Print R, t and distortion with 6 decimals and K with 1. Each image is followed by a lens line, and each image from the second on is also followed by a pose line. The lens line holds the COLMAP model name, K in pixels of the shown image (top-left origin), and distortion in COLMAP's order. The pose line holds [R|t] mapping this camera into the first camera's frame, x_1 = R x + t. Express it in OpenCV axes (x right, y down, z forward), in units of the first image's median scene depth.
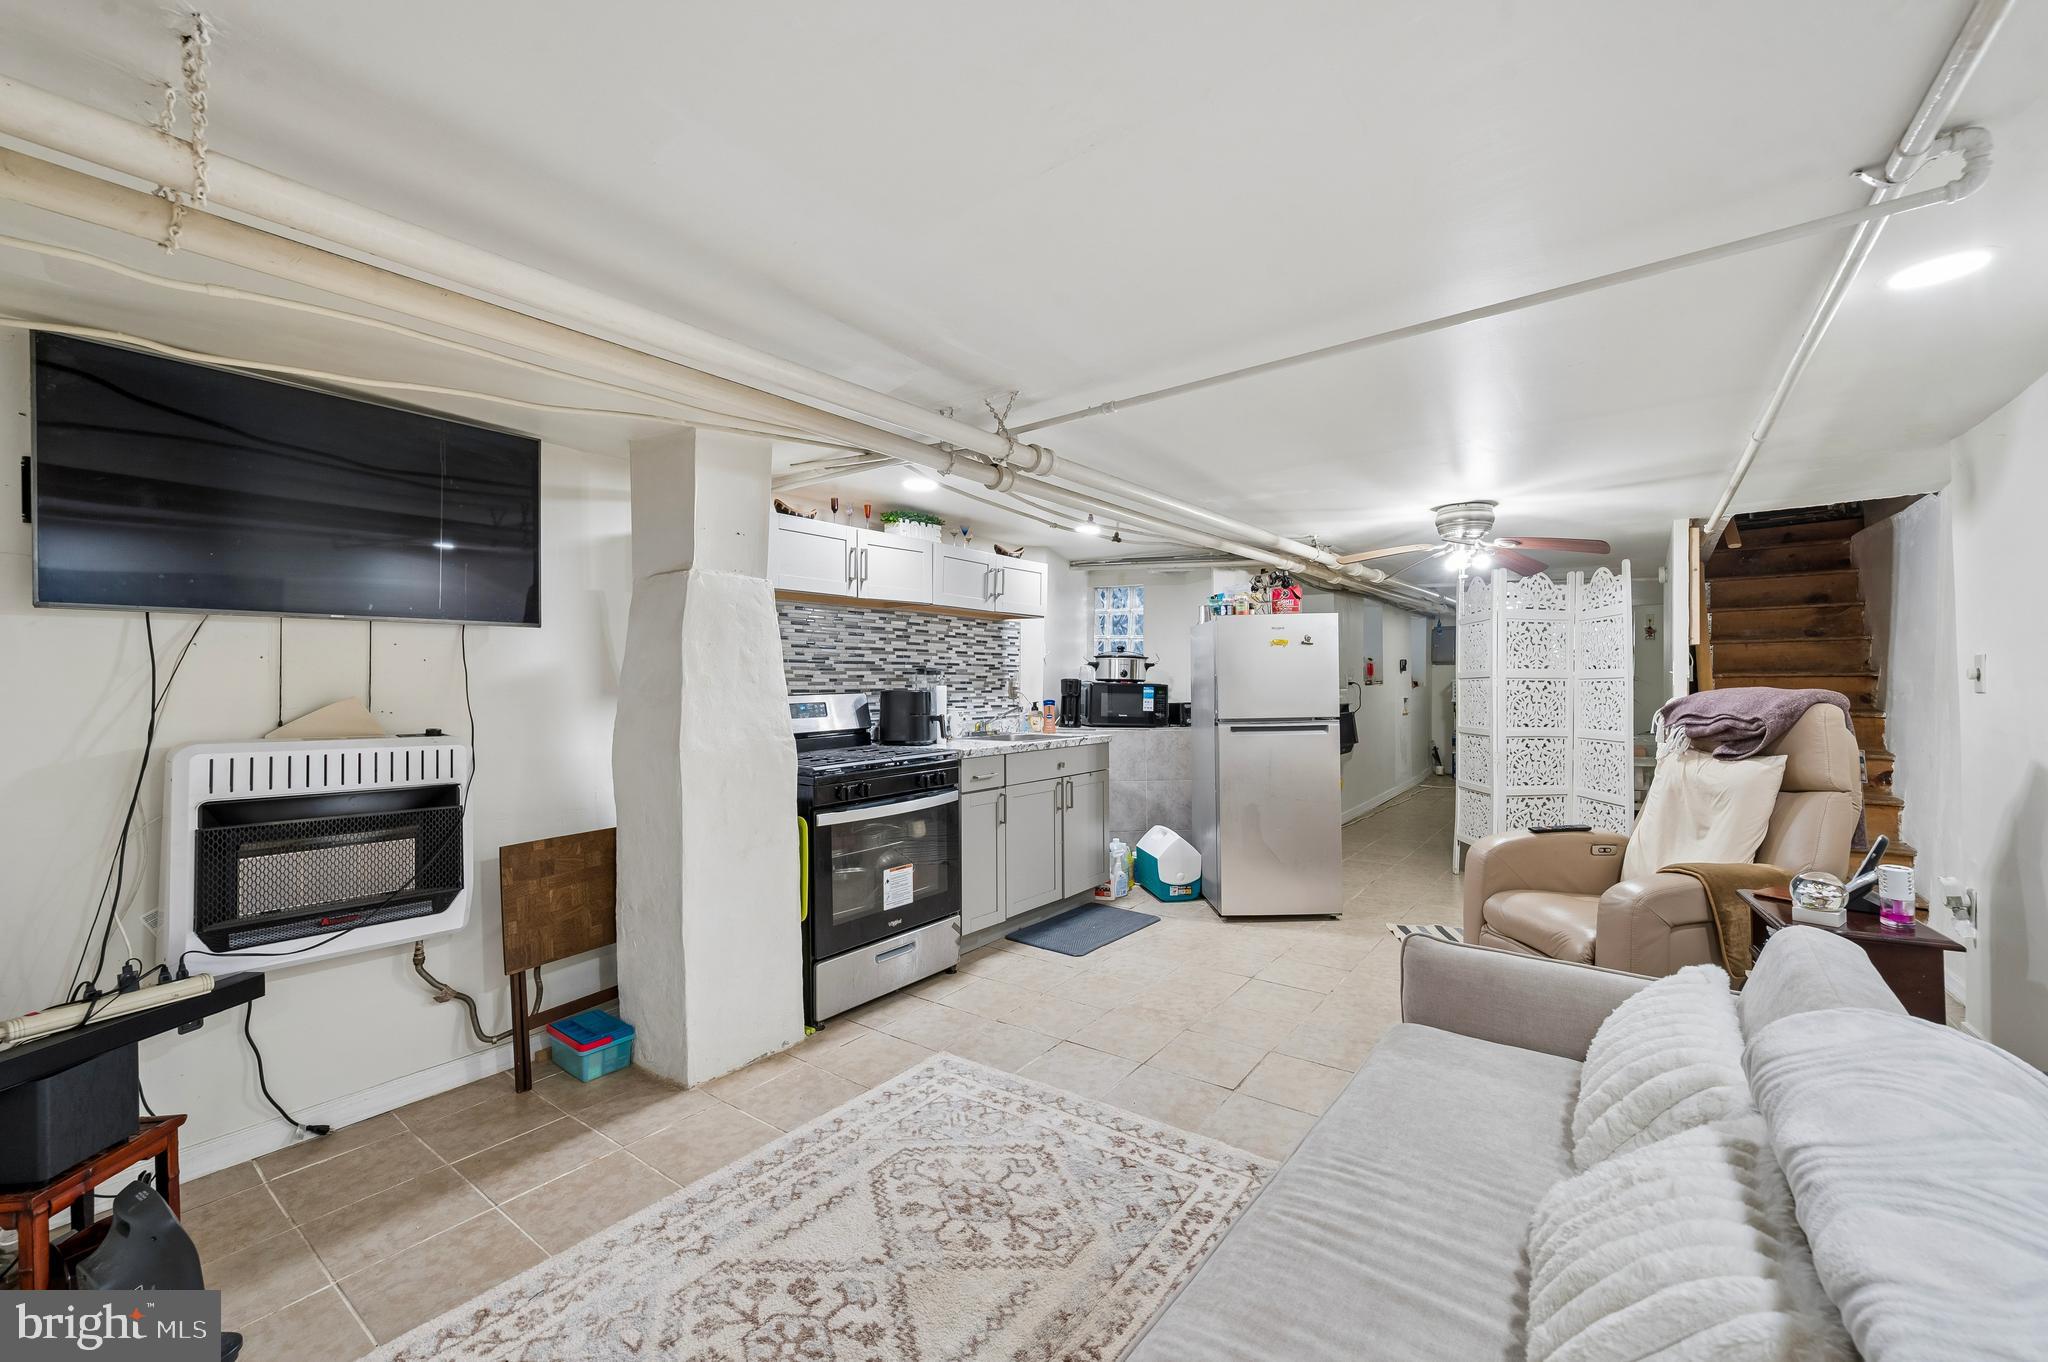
lens RADIAL K [[815.8, 0, 1014.2], [0, 815.8, 677.7], [0, 0, 1]] dist [-0.001948, -0.000132]
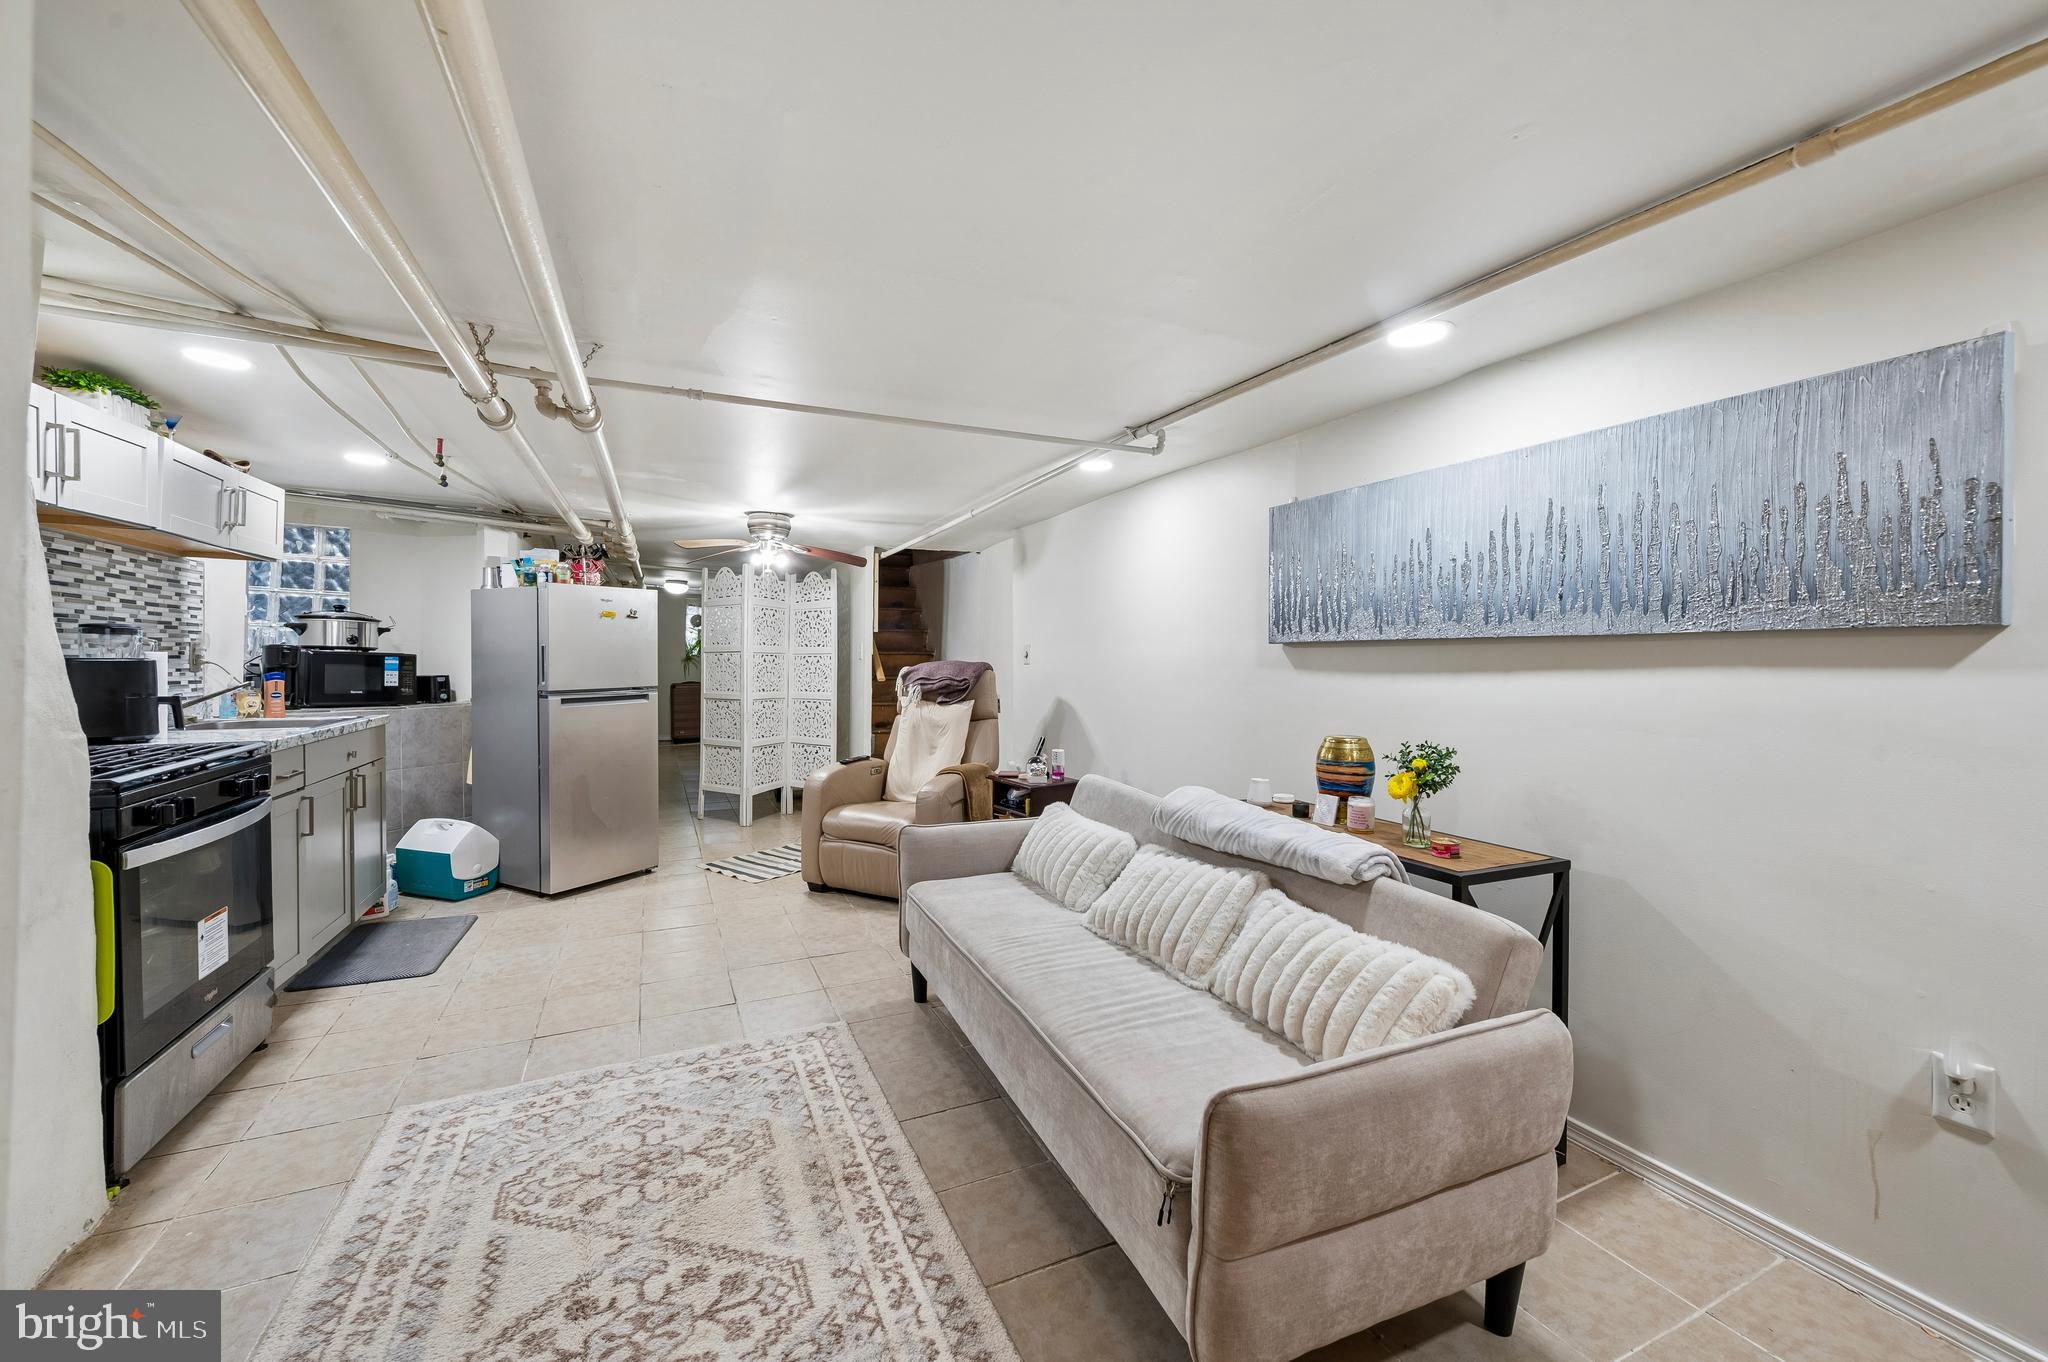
lens RADIAL K [[815.8, 0, 1023.3], [0, 815.8, 679.3], [0, 0, 1]] dist [-0.001948, -0.000132]
pose [[0.468366, -0.014415, 0.883417, -0.419571], [-0.016486, 0.999550, 0.025051, 0.004425], [-0.883381, -0.026297, 0.467918, 0.075627]]
